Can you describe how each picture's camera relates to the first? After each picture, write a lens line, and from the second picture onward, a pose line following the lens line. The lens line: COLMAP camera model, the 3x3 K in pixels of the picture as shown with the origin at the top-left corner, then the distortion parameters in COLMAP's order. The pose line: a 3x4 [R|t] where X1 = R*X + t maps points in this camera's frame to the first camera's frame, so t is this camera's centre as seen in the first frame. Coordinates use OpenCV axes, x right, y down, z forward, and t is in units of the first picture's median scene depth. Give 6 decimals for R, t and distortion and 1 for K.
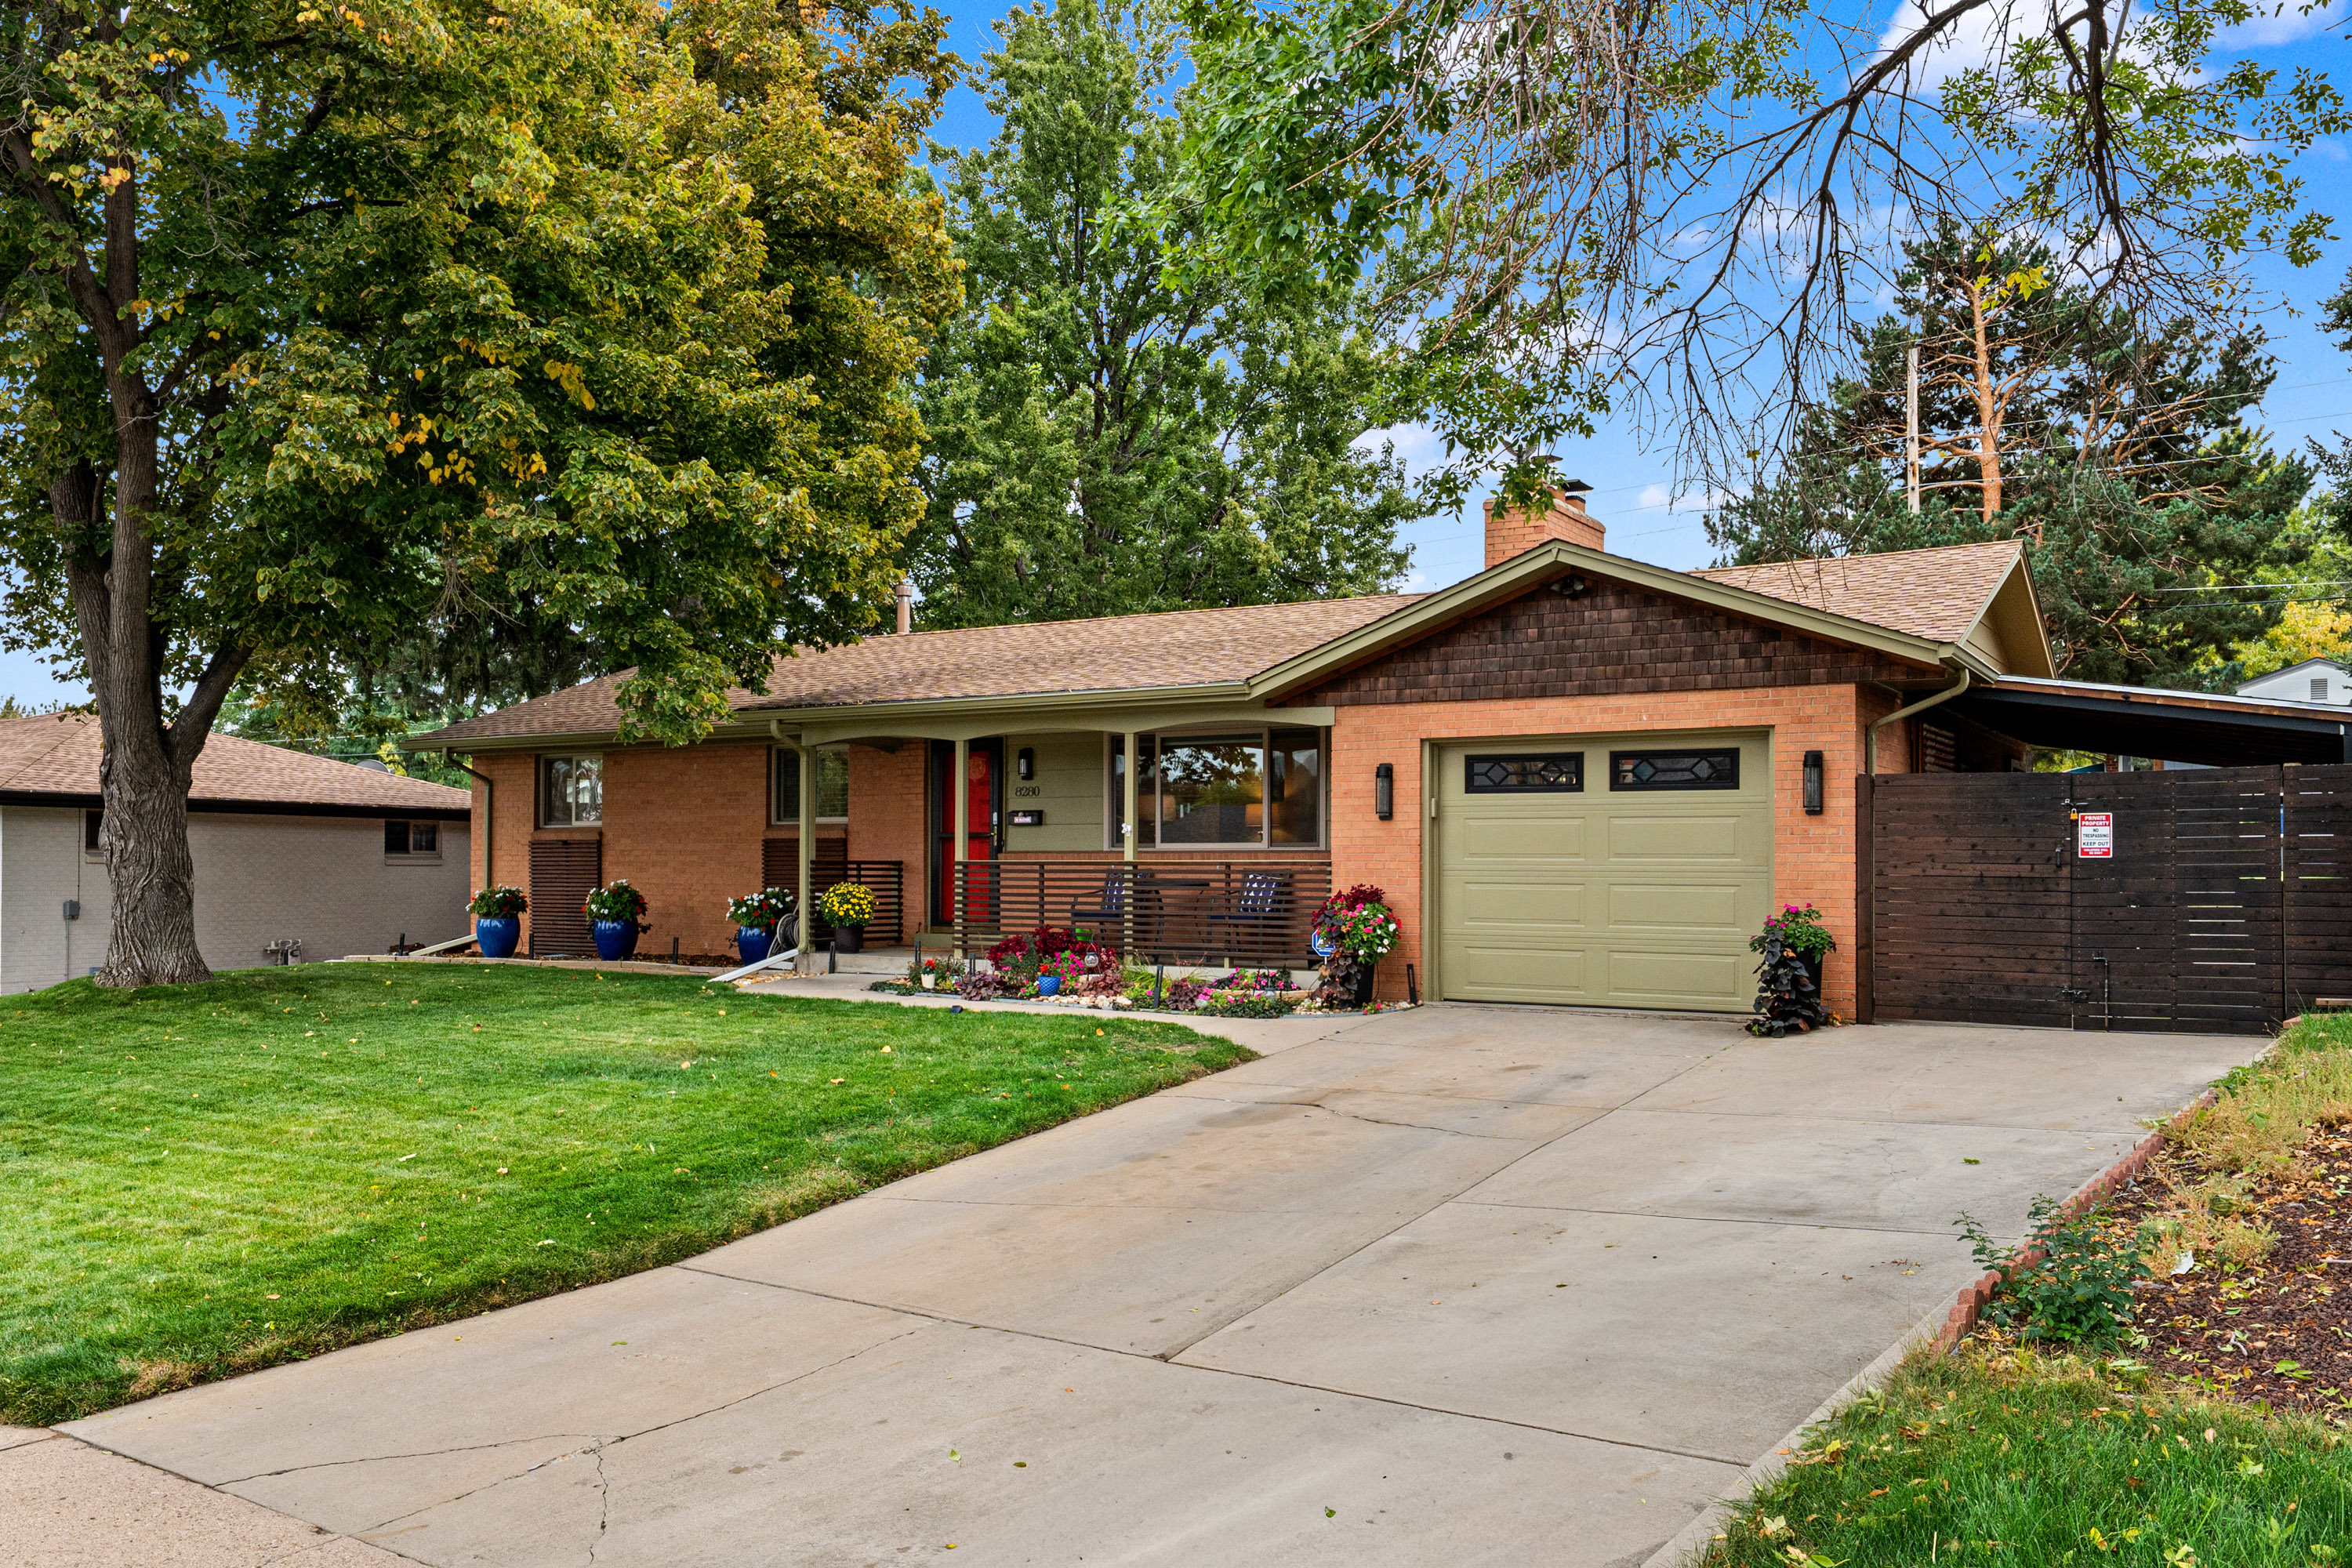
lens RADIAL K [[1846.3, 0, 1182.5], [0, 1846.3, 804.2], [0, 0, 1]] dist [0.013233, -0.012375]
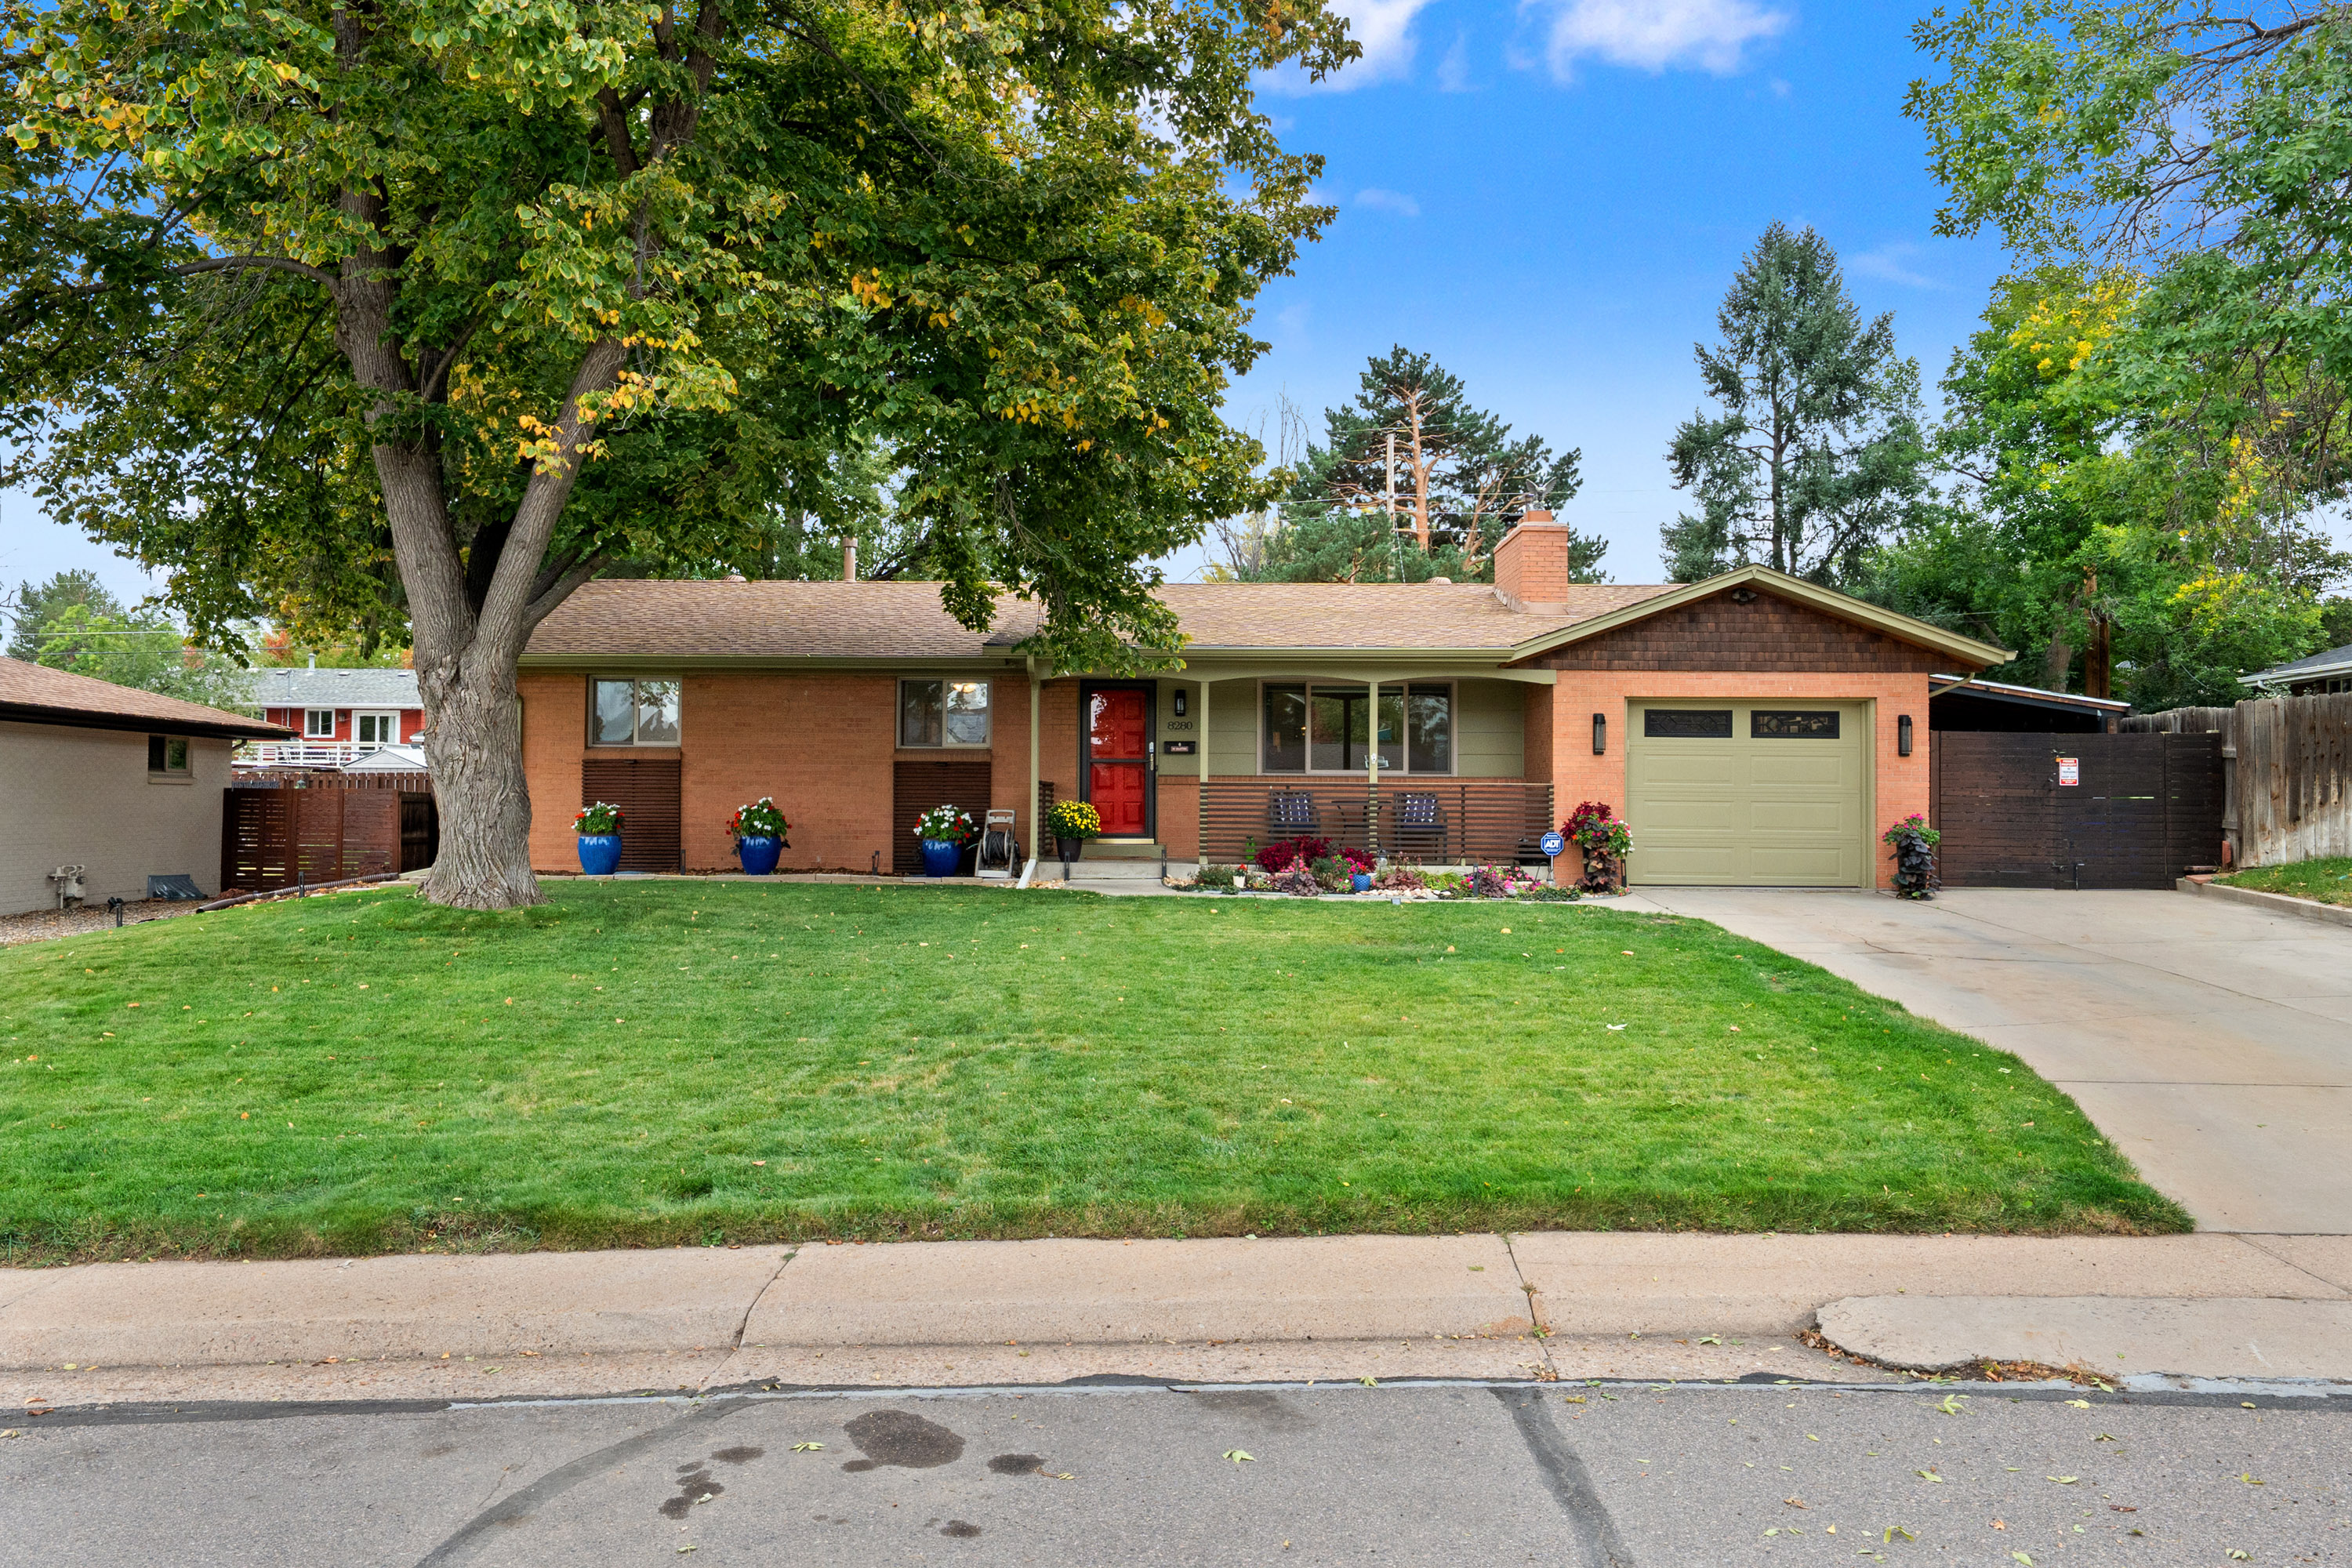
lens RADIAL K [[1481.2, 0, 1160.0], [0, 1481.2, 766.5], [0, 0, 1]] dist [0.001106, -0.002771]
pose [[0.861602, 0.015455, 0.507349, -0.737516], [-0.021379, 0.999754, 0.005854, 0.017910], [-0.507134, -0.015890, 0.861721, 0.220850]]
